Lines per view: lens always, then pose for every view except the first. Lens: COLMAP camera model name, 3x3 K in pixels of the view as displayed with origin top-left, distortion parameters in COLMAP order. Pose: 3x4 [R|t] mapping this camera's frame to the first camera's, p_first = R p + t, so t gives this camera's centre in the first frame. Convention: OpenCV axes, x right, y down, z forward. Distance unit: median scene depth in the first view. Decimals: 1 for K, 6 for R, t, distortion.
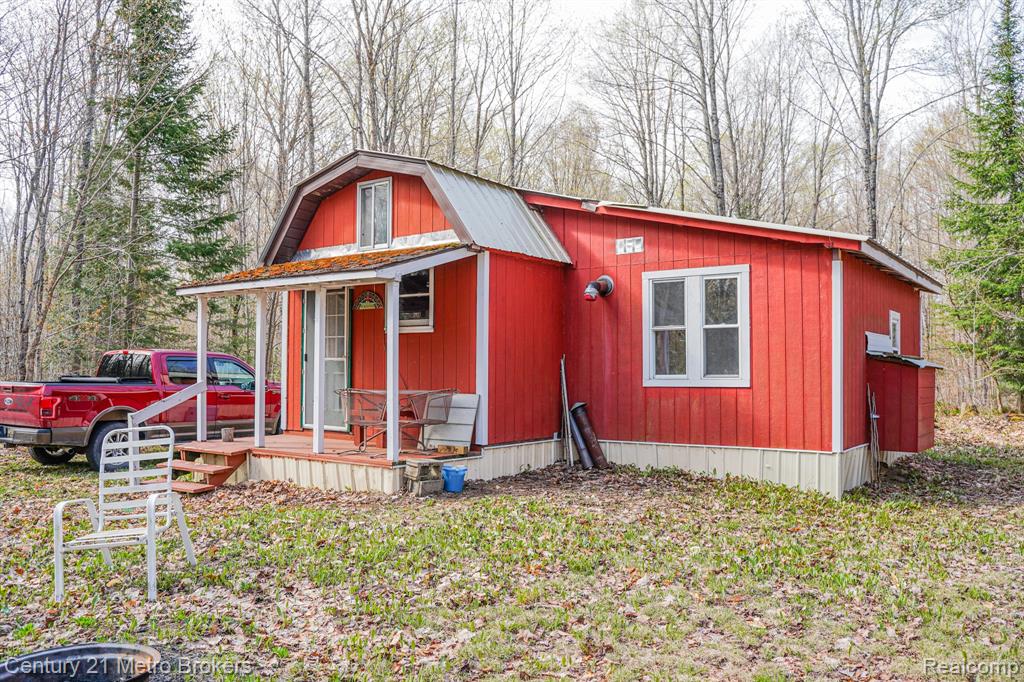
lens RADIAL K [[839.6, 0, 512.0], [0, 839.6, 341.0], [0, 0, 1]] dist [-0.135641, 0.139279]
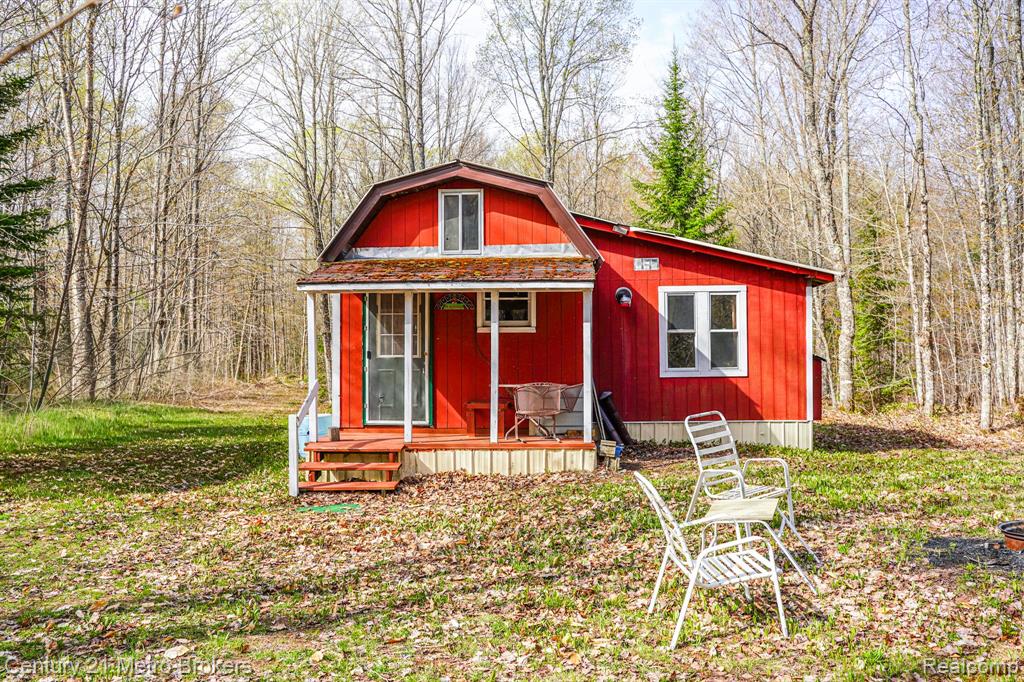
lens RADIAL K [[839.6, 0, 512.0], [0, 839.6, 341.0], [0, 0, 1]] dist [-0.135641, 0.139279]
pose [[0.849132, 0.007233, 0.528131, -0.705117], [-0.009447, 0.999954, 0.001495, -0.000208], [-0.528097, -0.006259, 0.849161, 0.052051]]
